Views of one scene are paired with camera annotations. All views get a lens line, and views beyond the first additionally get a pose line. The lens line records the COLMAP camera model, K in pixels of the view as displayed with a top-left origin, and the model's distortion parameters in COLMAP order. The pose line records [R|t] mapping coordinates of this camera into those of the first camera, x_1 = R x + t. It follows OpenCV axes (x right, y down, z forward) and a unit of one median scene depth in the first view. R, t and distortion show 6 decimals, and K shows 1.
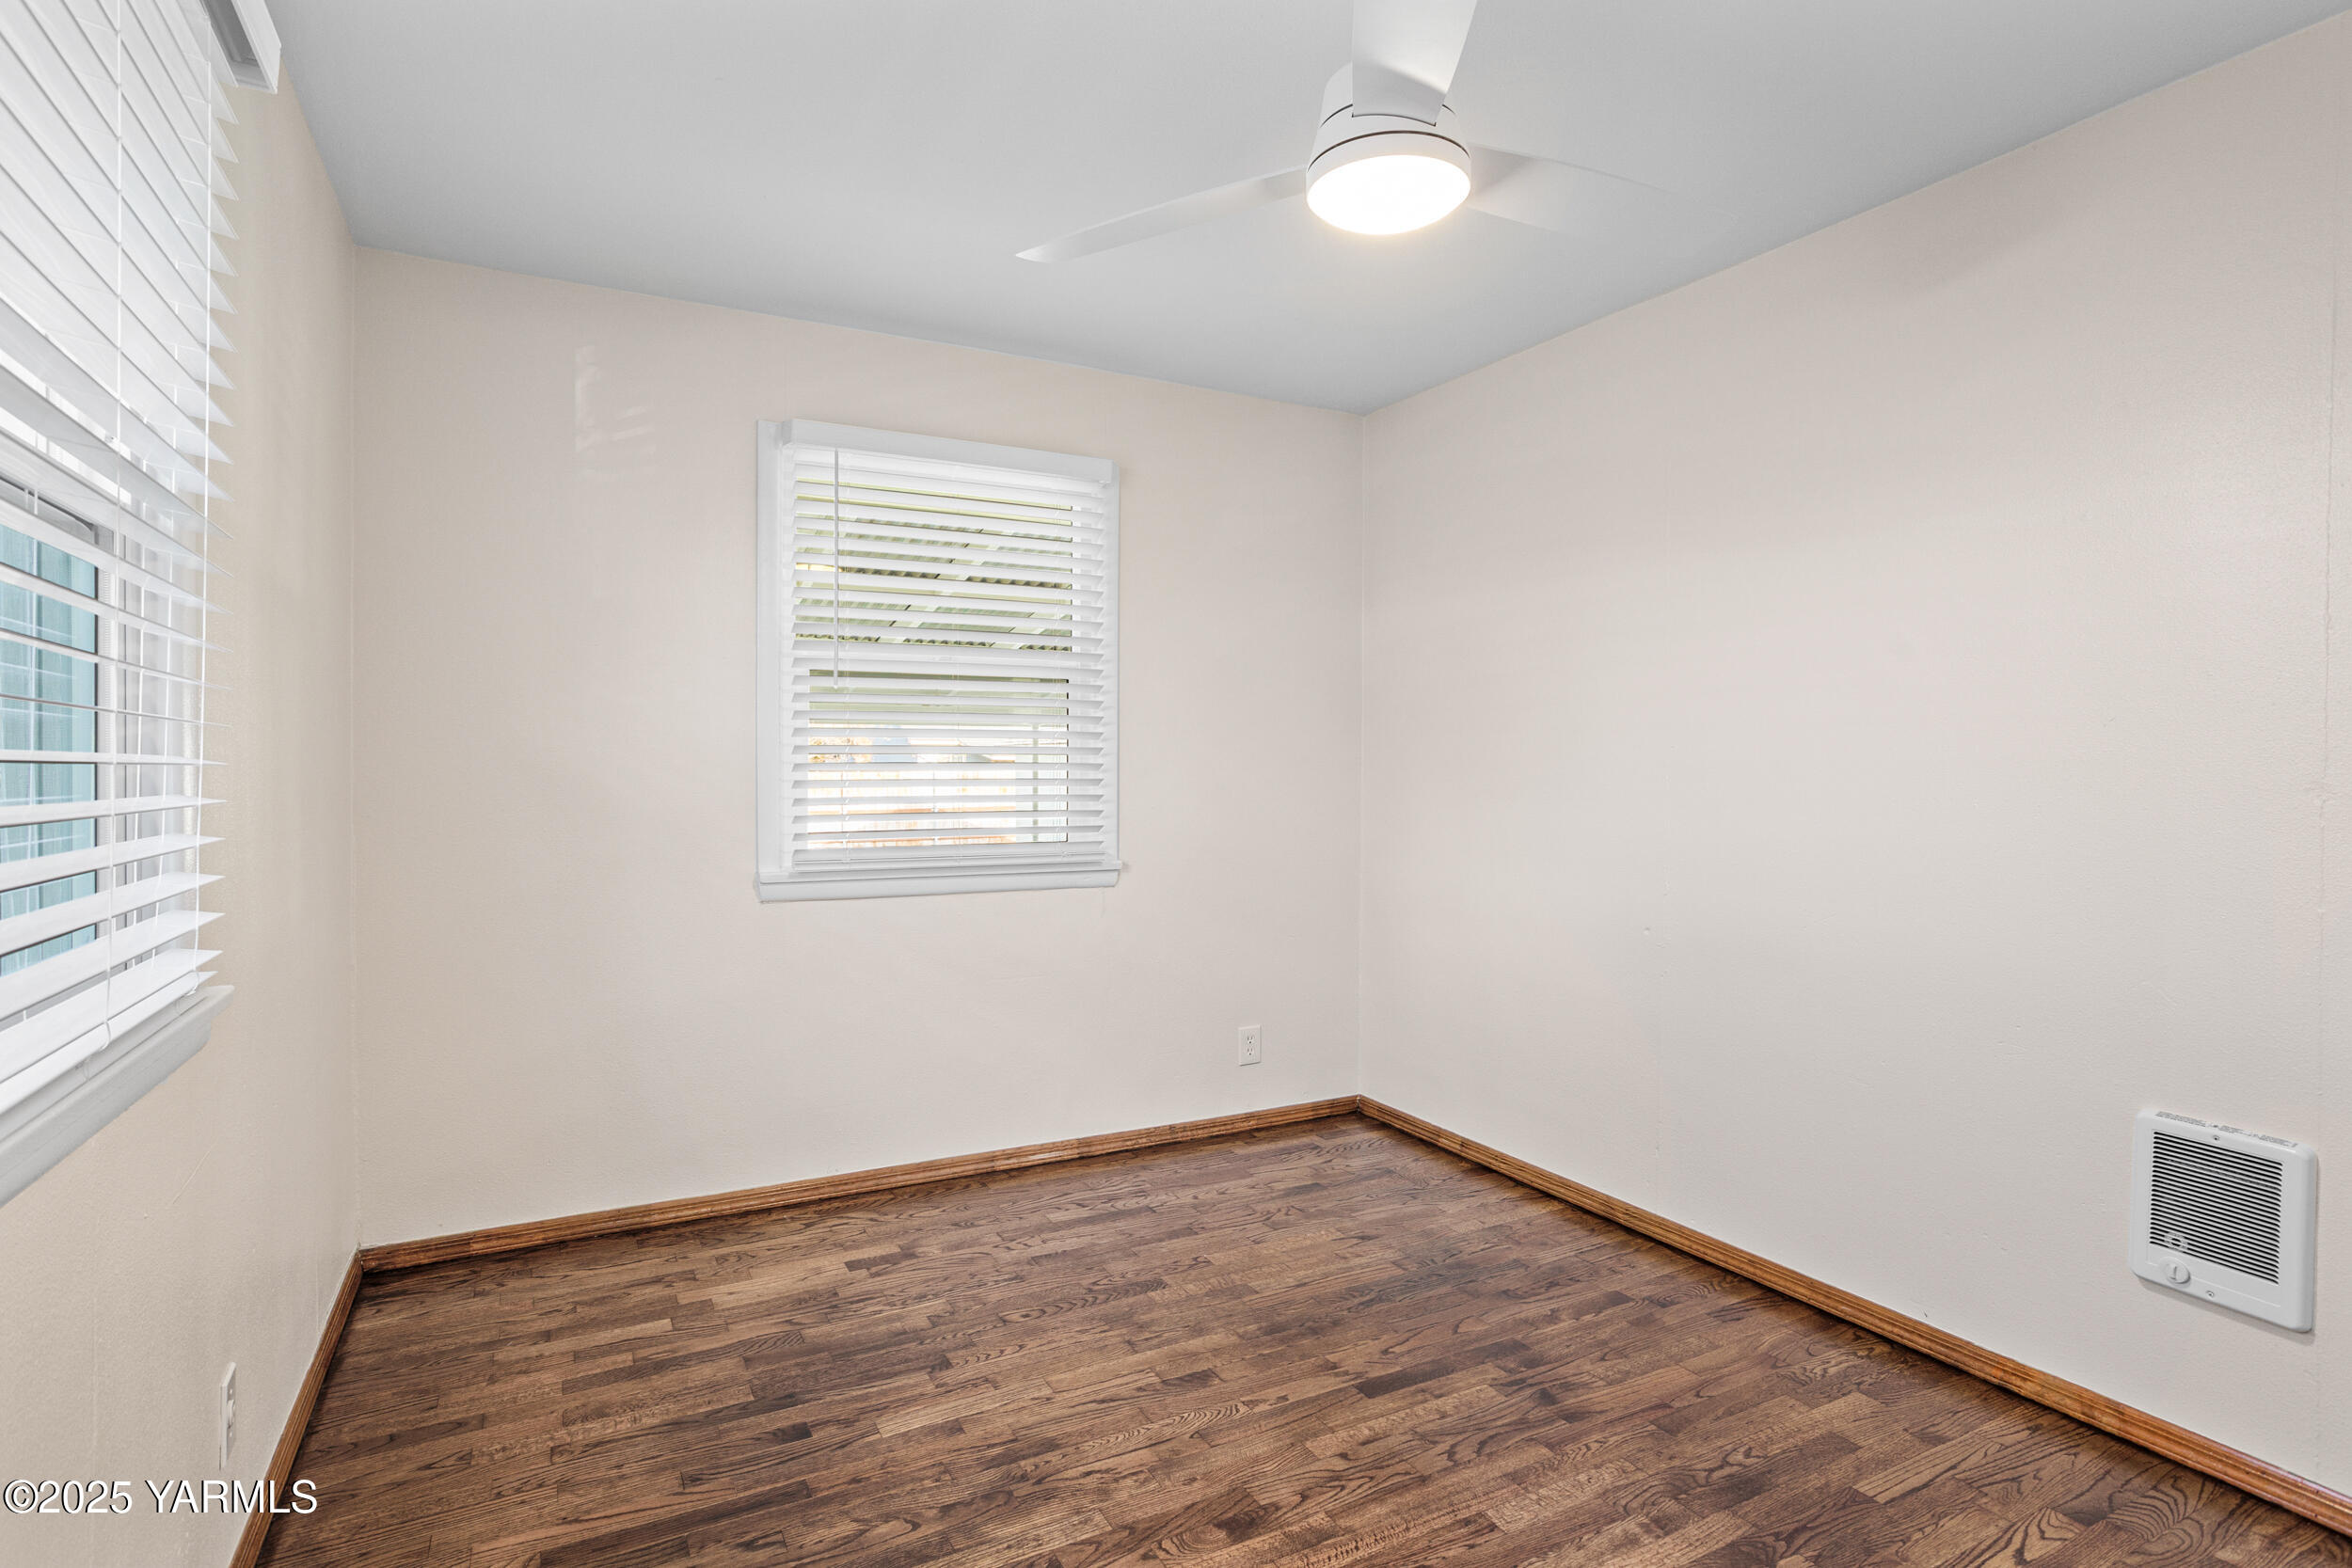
lens RADIAL K [[1148.5, 0, 1174.0], [0, 1148.5, 777.9], [0, 0, 1]] dist [-0.040997, 0.020891]
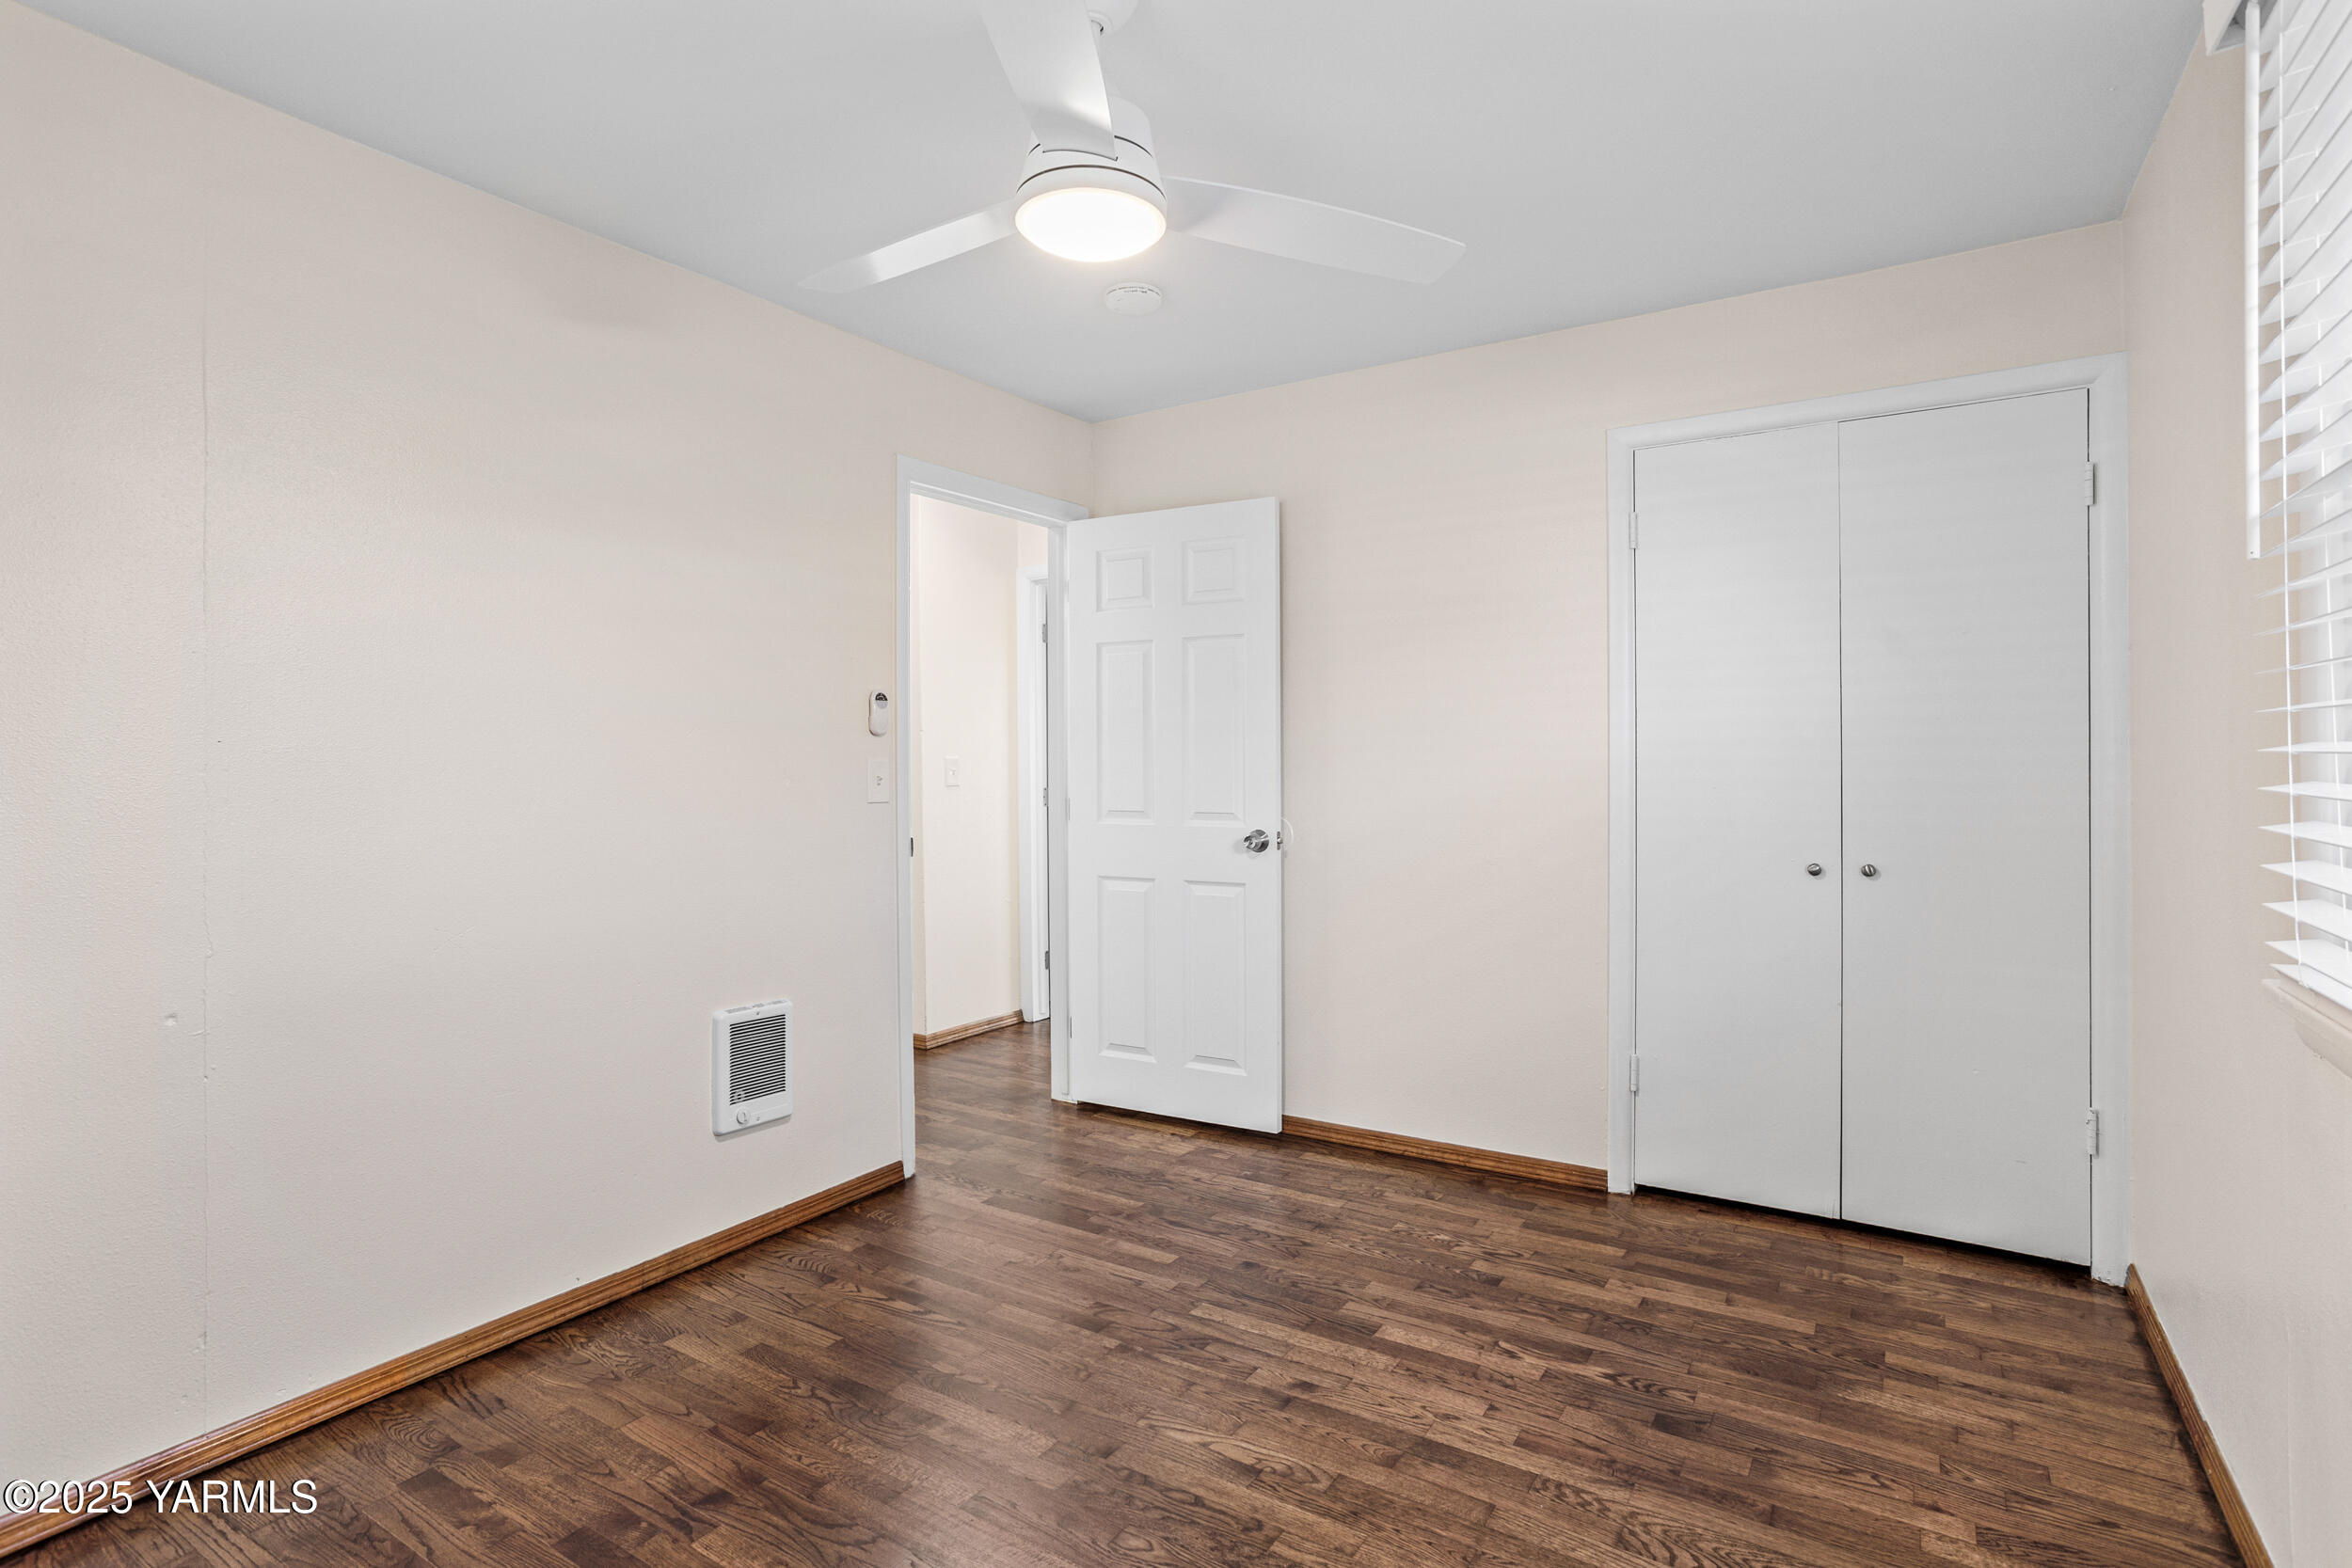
lens RADIAL K [[1148.5, 0, 1187.9], [0, 1148.5, 781.5], [0, 0, 1]] dist [-0.040997, 0.020891]
pose [[-0.495016, -0.007471, 0.868852, -0.566907], [0.011731, 0.999814, 0.015281, -0.001235], [-0.868805, 0.017757, -0.494836, 1.074562]]
